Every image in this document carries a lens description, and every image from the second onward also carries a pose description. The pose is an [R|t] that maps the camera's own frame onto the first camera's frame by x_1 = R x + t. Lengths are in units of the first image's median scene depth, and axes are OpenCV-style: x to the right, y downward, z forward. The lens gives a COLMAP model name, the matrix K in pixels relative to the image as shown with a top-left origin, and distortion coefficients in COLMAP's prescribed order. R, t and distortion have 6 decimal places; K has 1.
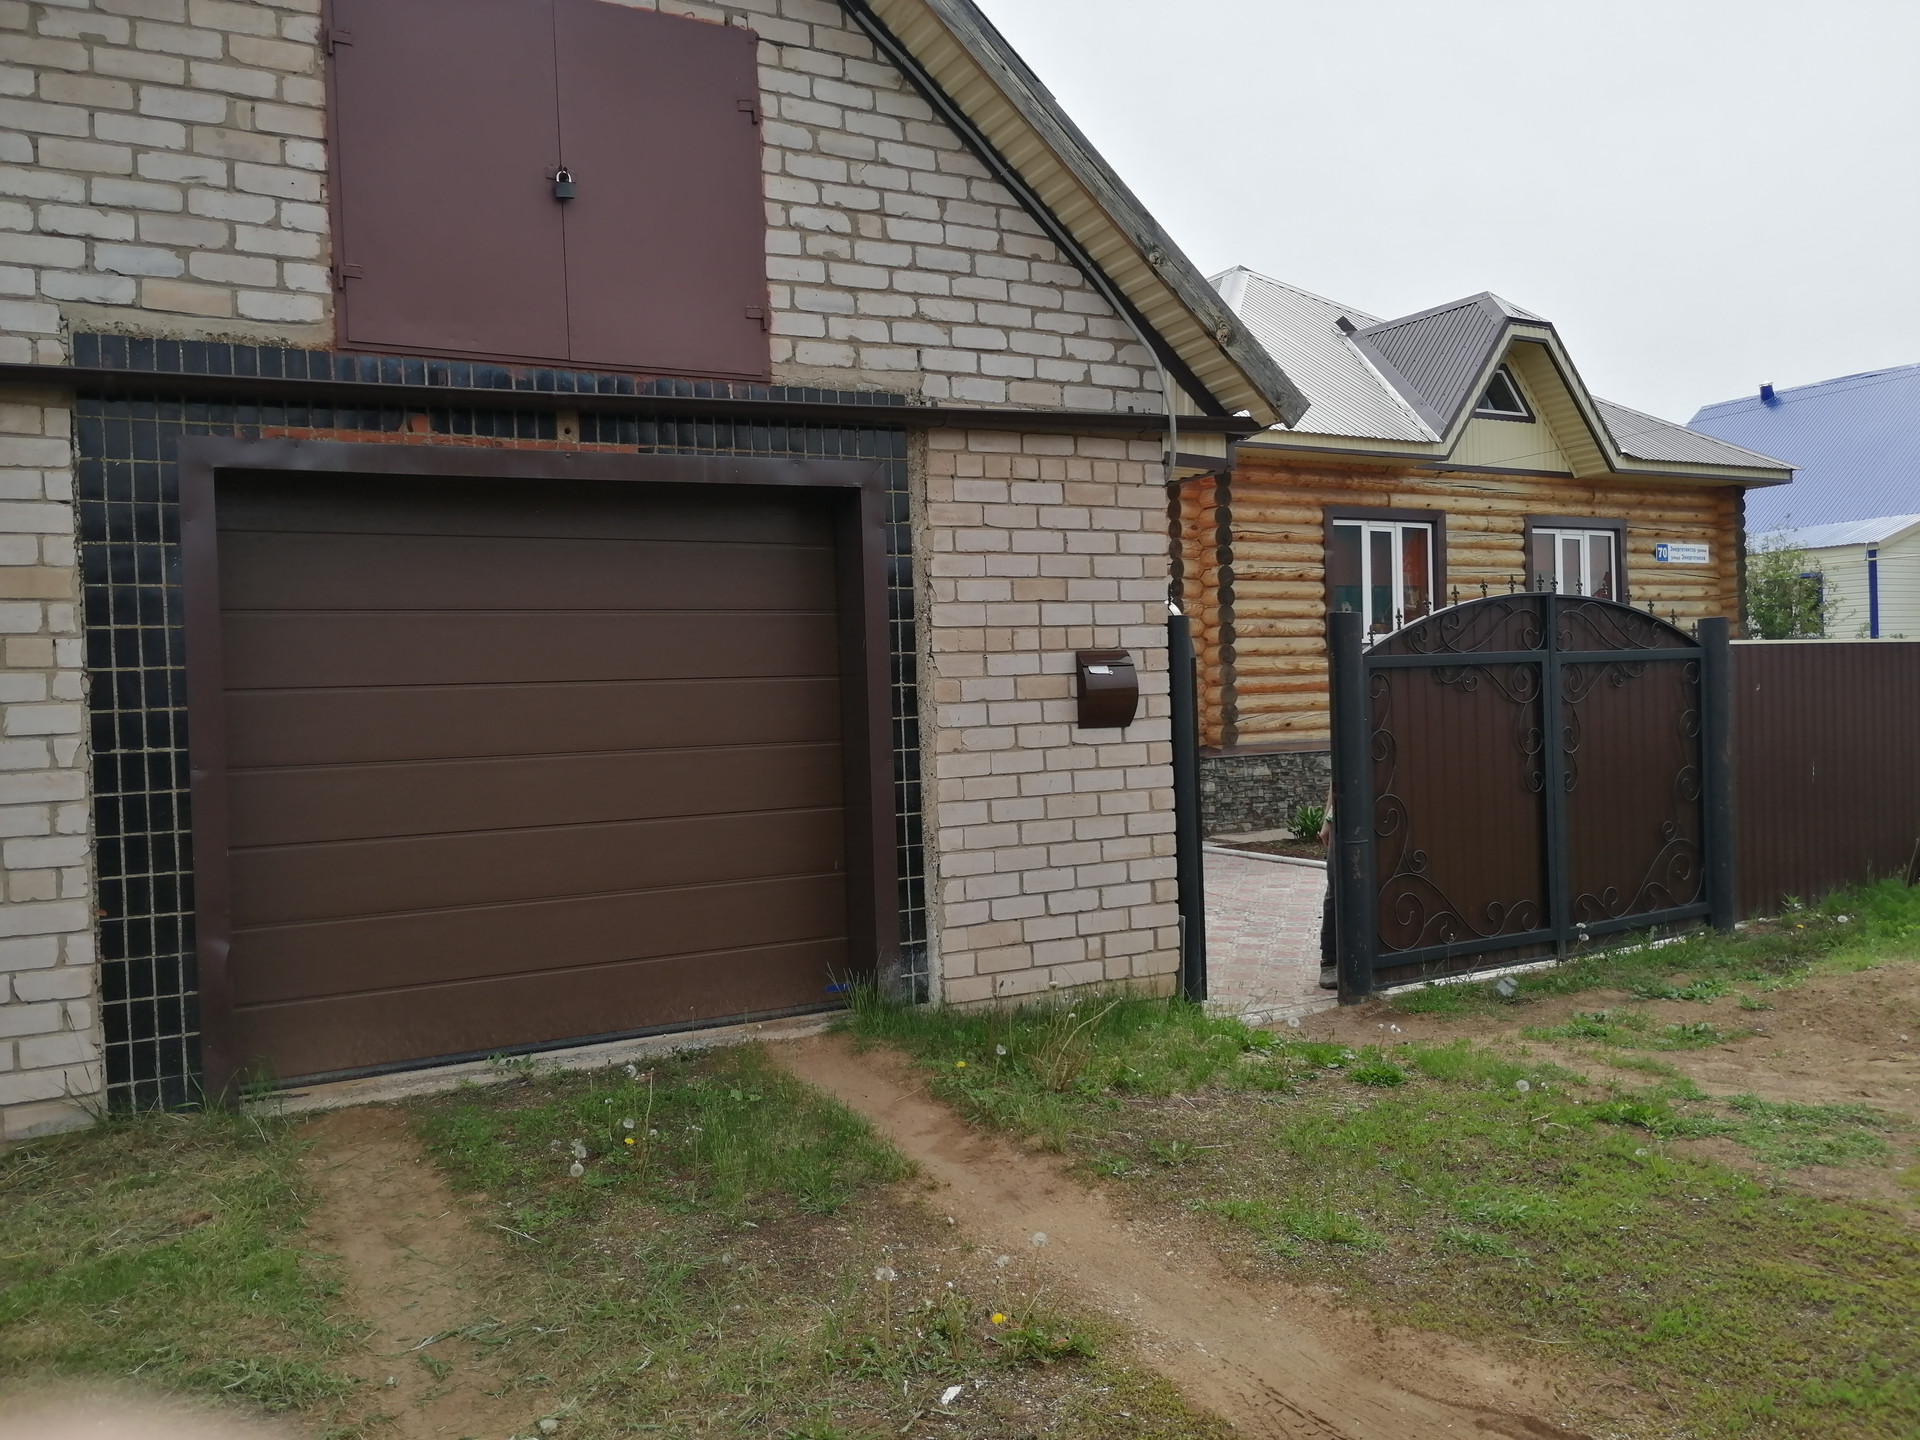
lens RADIAL K [[1481.1, 0, 960.0], [0, 1481.1, 720.0], [0, 0, 1]] dist [0.022403, -0.011389]
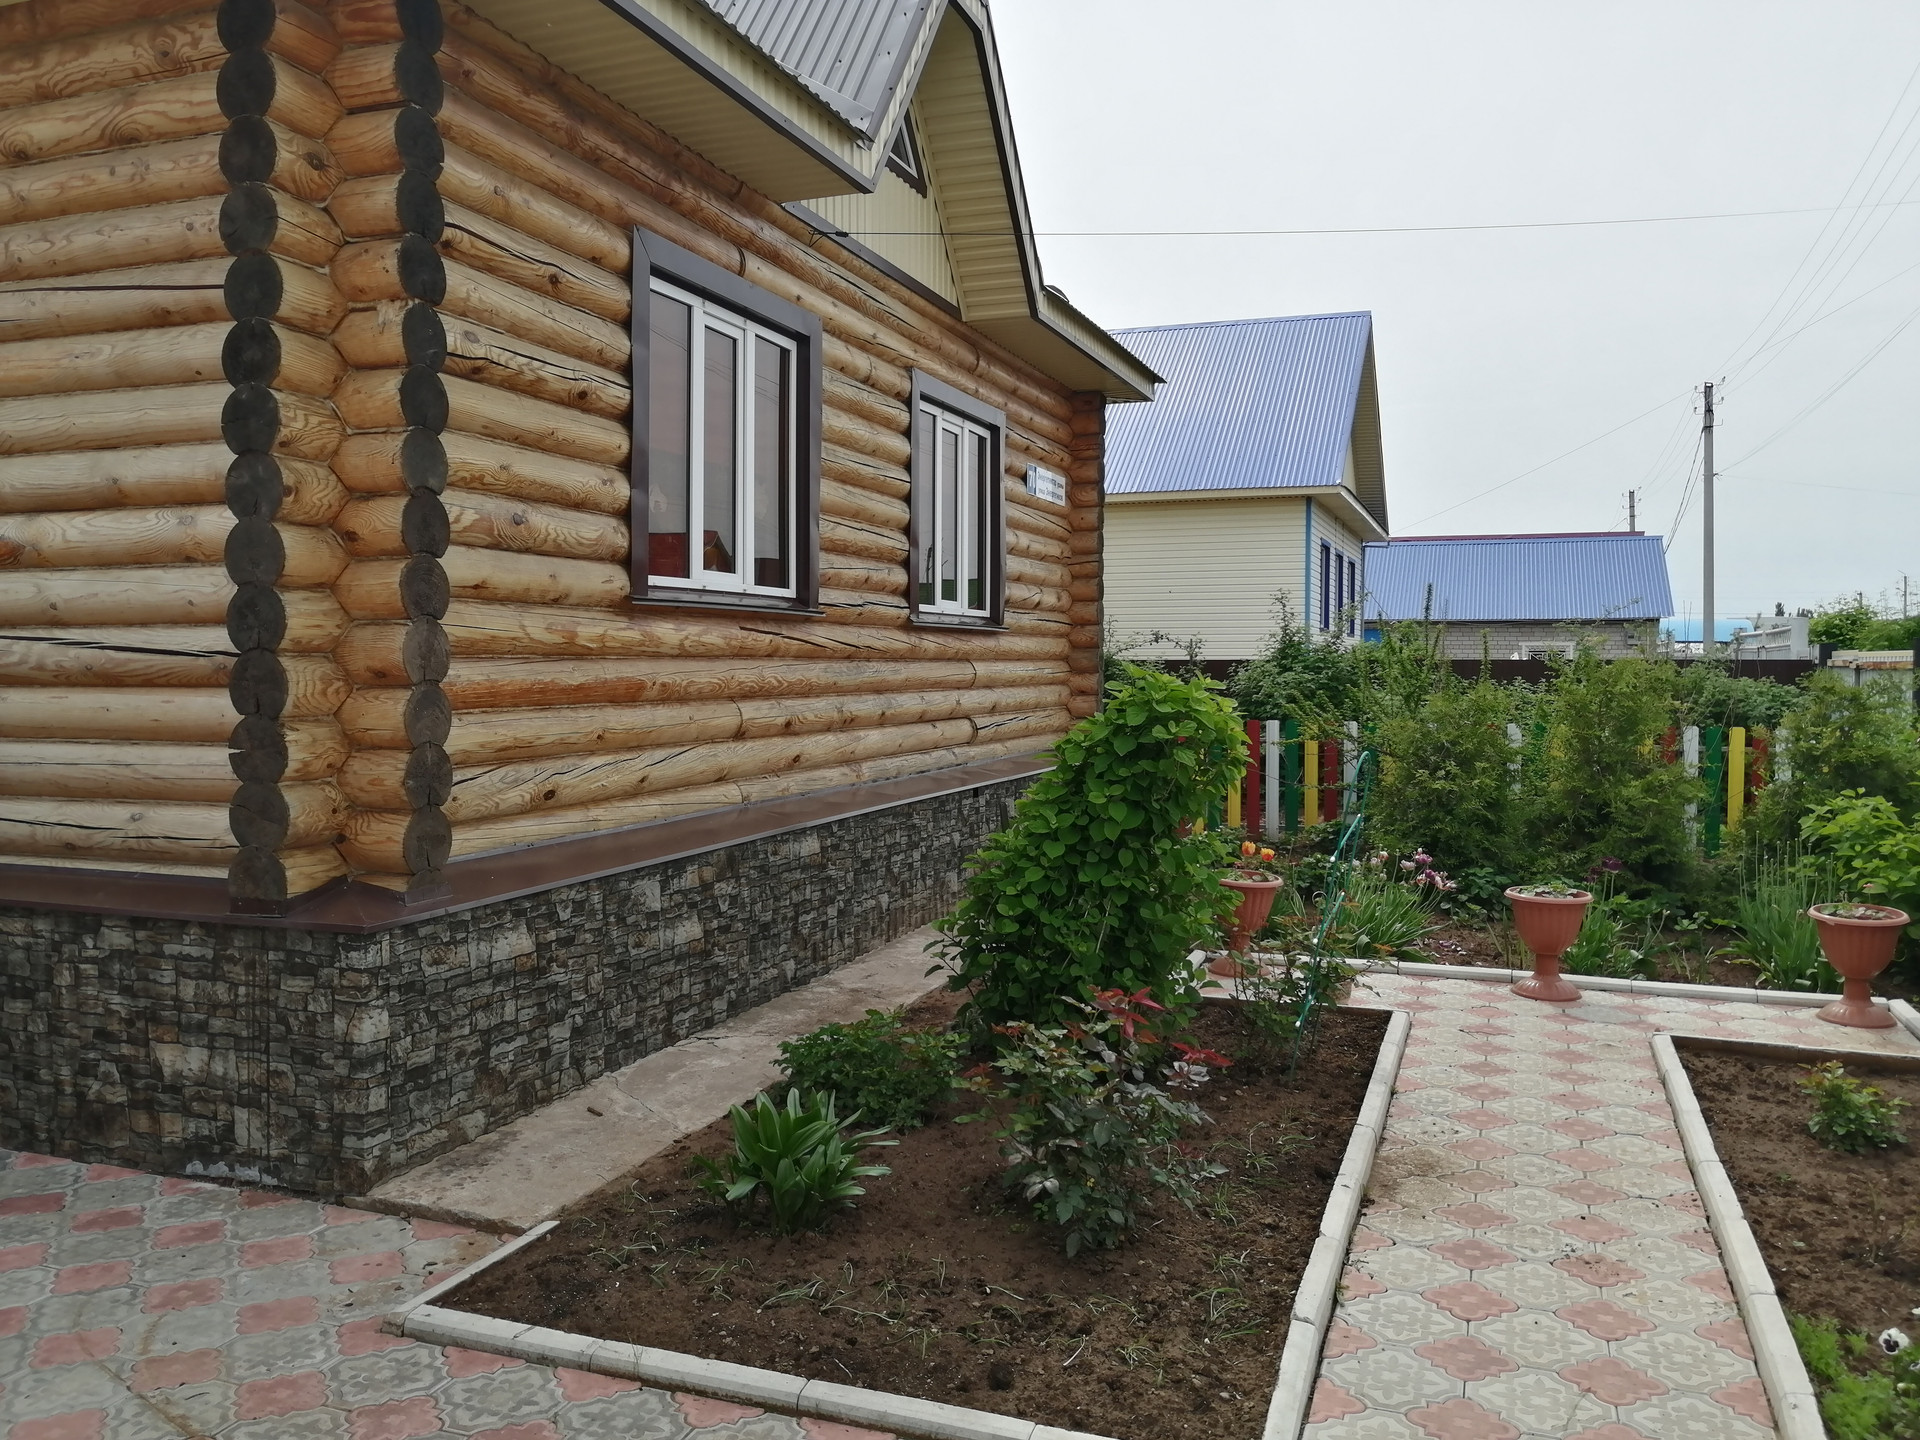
lens RADIAL K [[1481.1, 0, 960.0], [0, 1481.1, 720.0], [0, 0, 1]] dist [0.022403, -0.011389]
pose [[0.750487, 0.012984, 0.660758, 0.055415], [-0.025525, 0.999630, 0.009349, -0.021553], [-0.660392, -0.023883, 0.750541, 0.665402]]
